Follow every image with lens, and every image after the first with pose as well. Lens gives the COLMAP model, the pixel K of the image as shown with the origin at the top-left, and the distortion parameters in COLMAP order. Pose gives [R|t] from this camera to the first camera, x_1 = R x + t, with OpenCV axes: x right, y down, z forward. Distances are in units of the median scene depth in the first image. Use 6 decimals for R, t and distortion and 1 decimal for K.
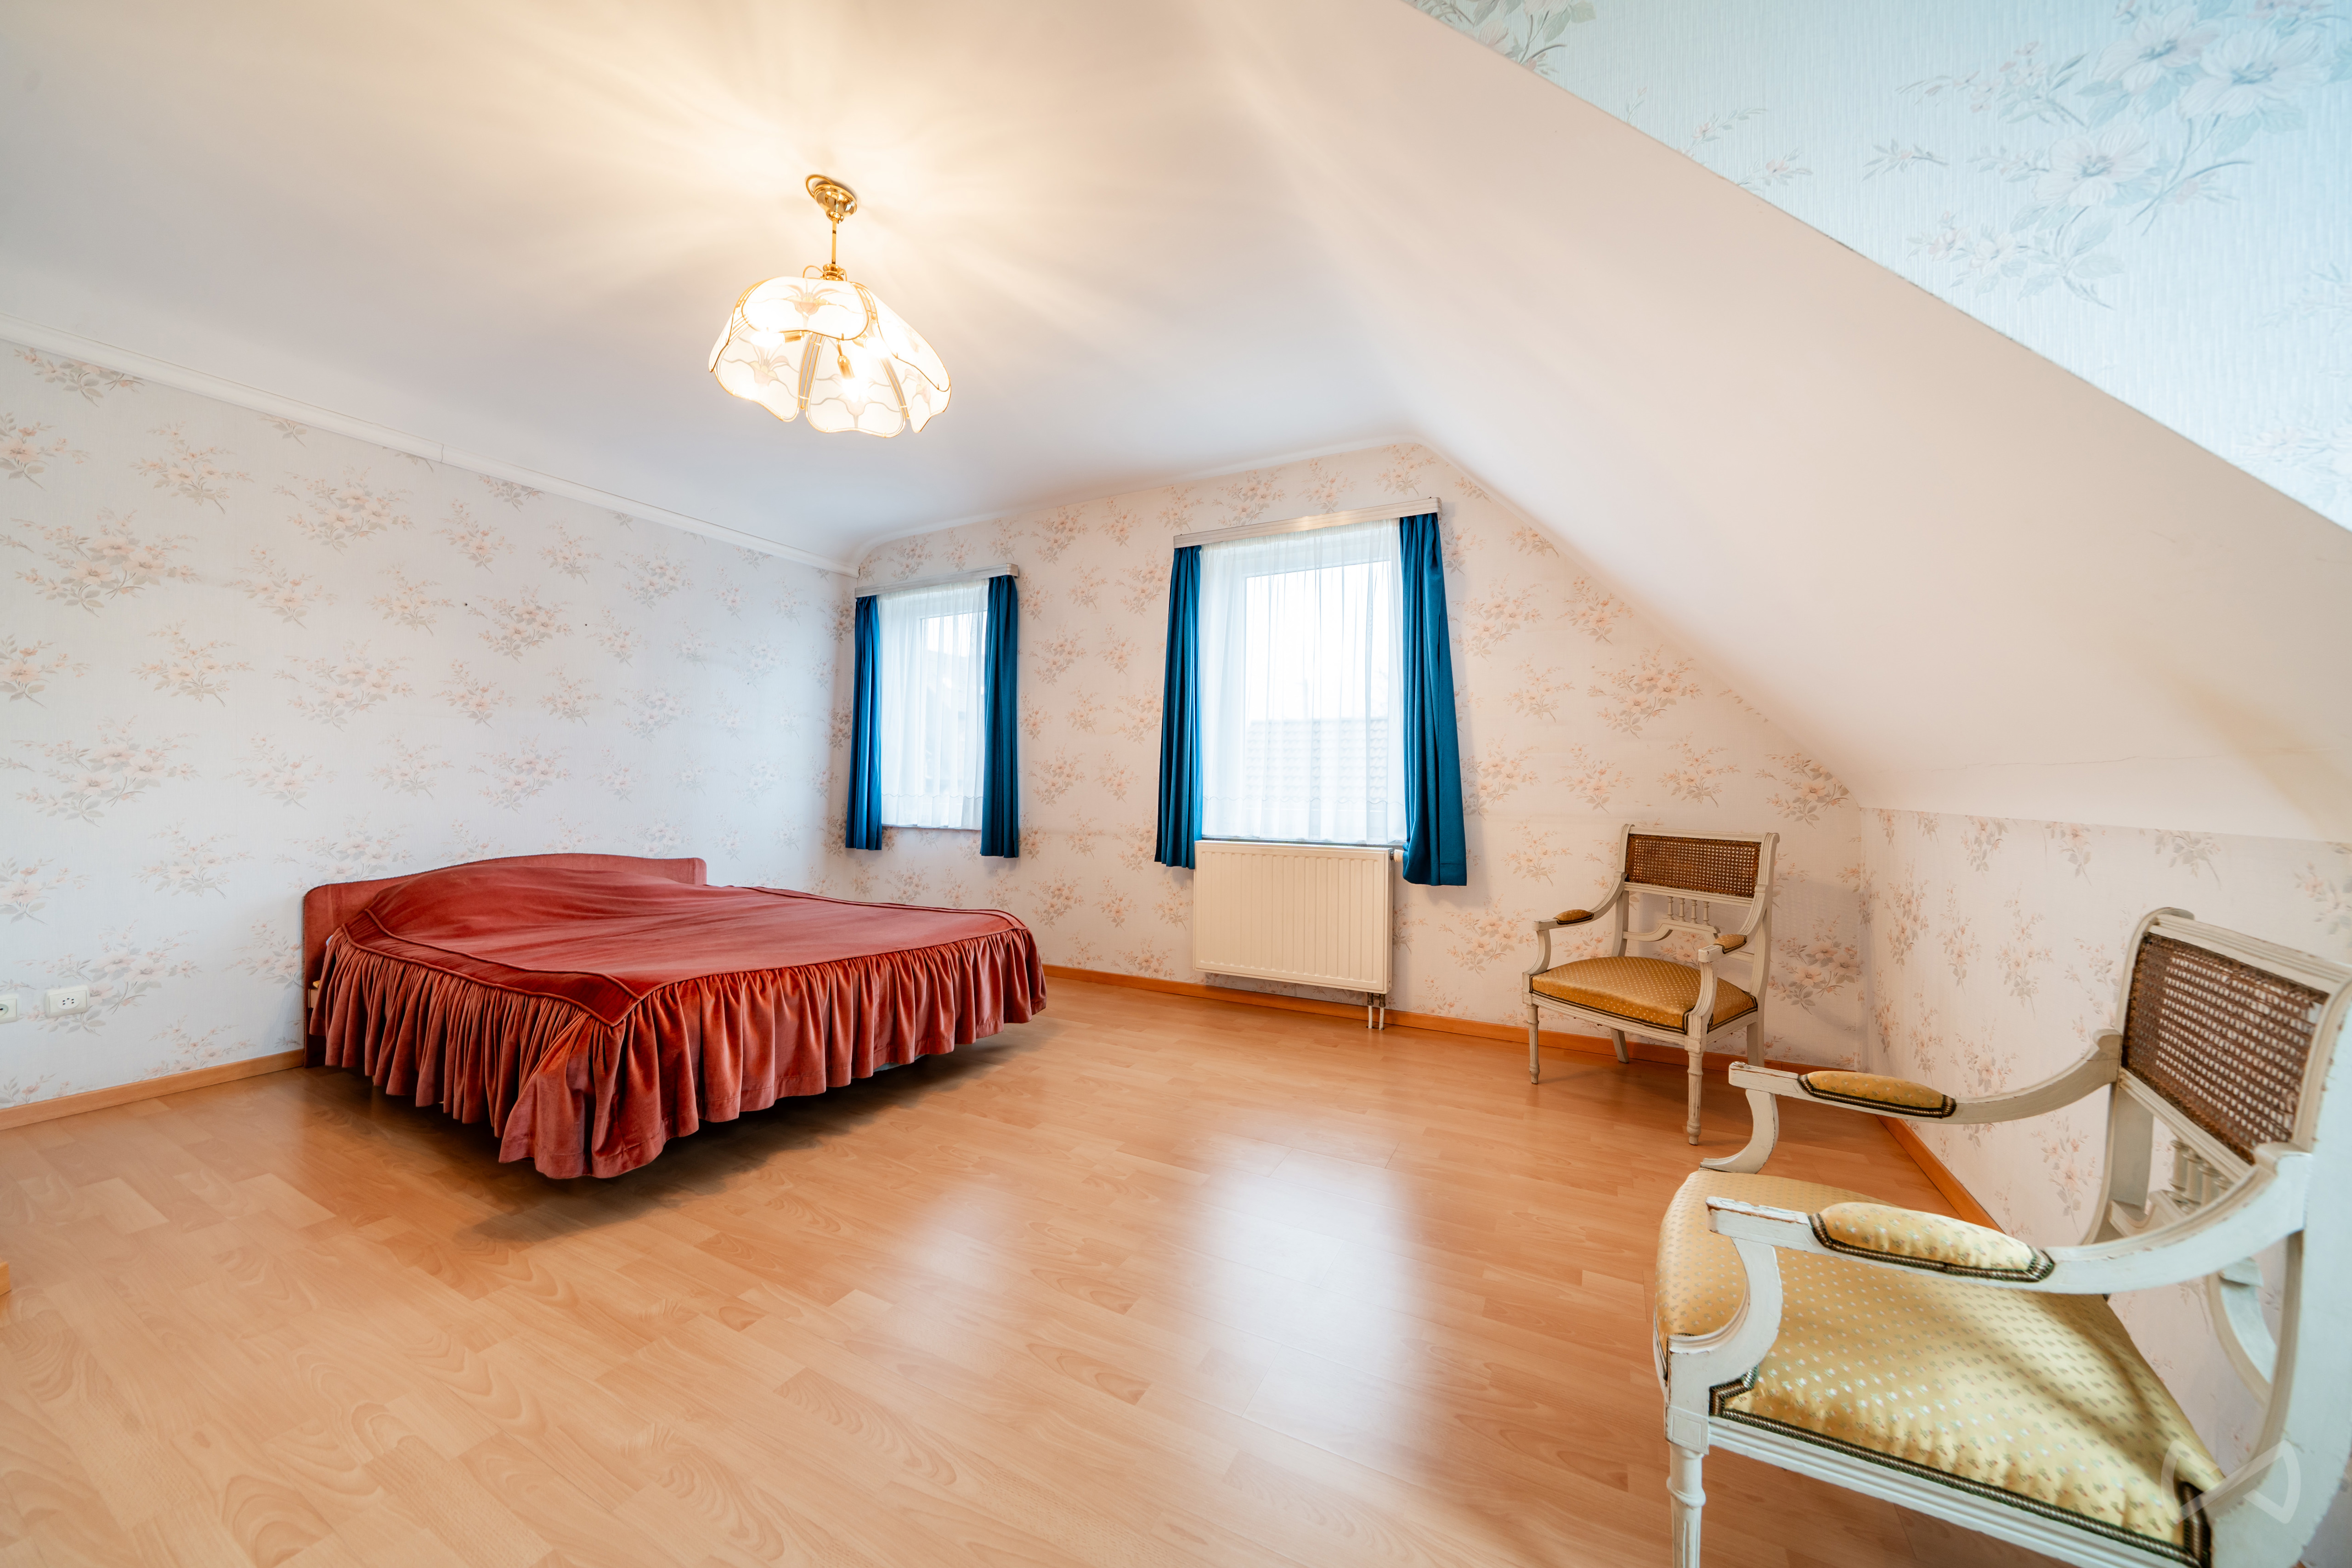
lens RADIAL K [[797.7, 0, 1189.9], [0, 797.7, 783.6], [0, 0, 1]] dist [-0.007507, 0.000054]
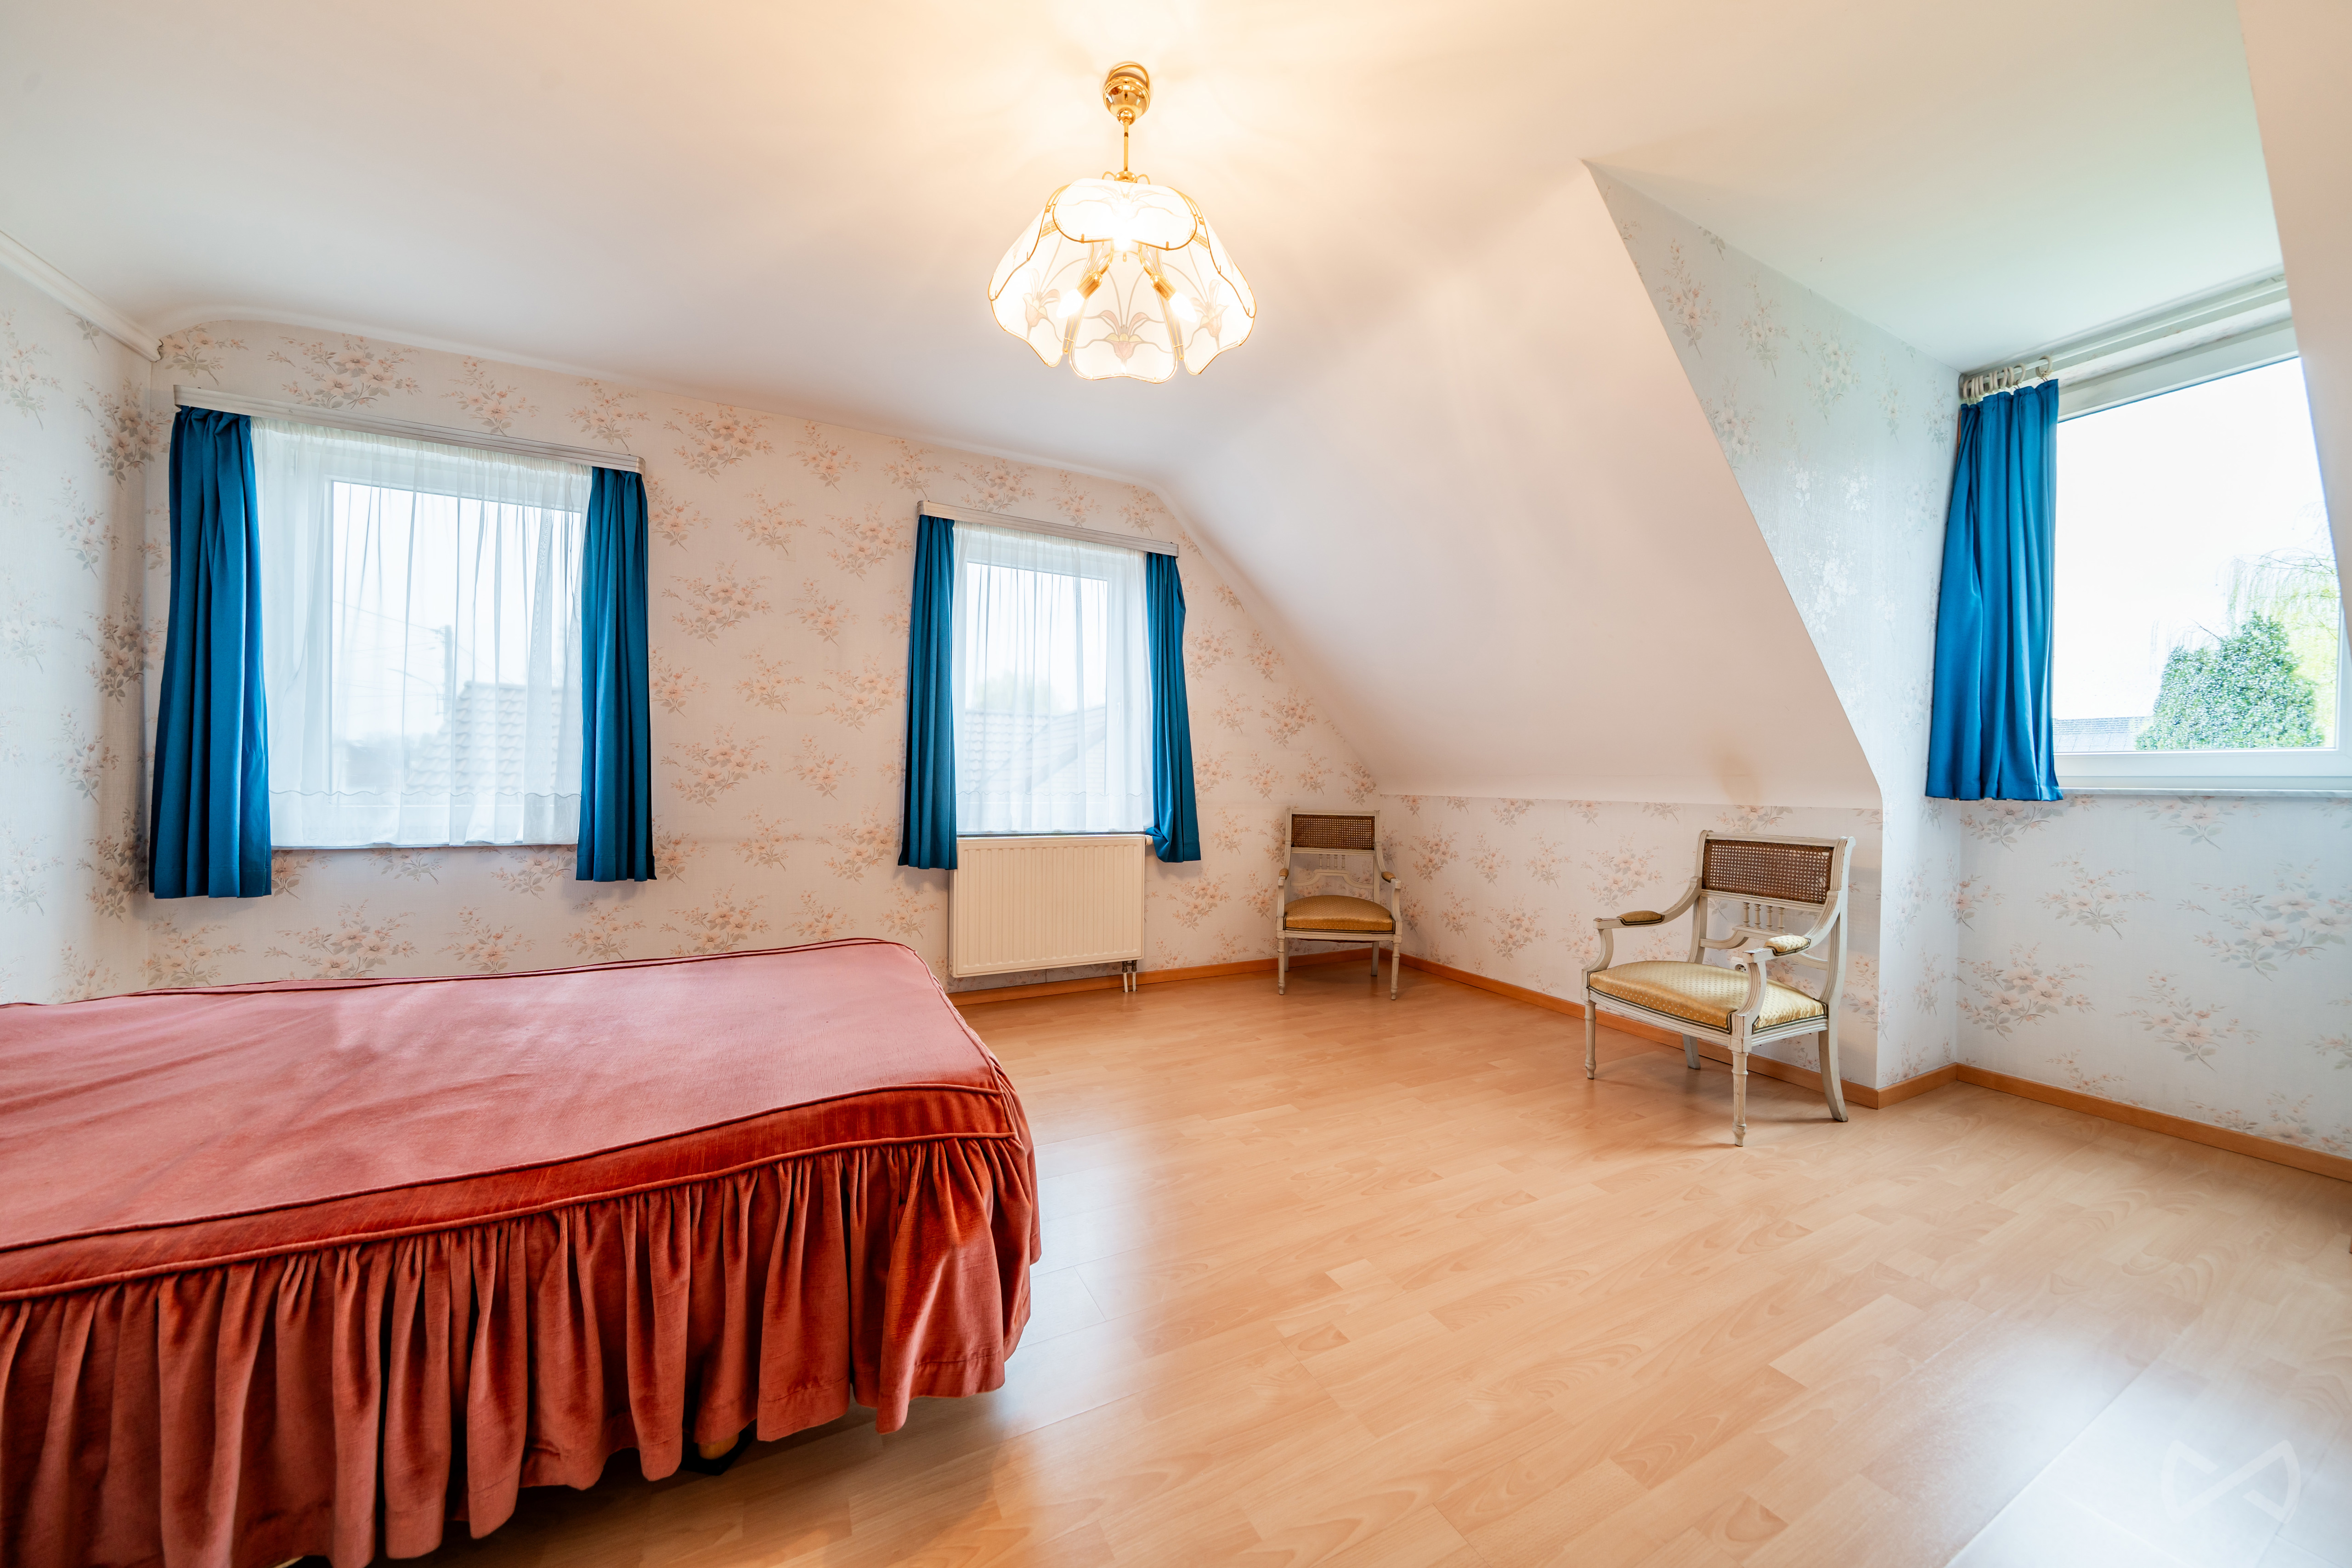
lens RADIAL K [[797.7, 0, 1189.8], [0, 797.7, 783.8], [0, 0, 1]] dist [-0.007507, 0.000054]
pose [[0.583814, -0.001157, 0.811887, -0.596031], [-0.009452, 0.999922, 0.008222, -0.002442], [-0.811833, -0.012474, 0.583757, 0.239147]]
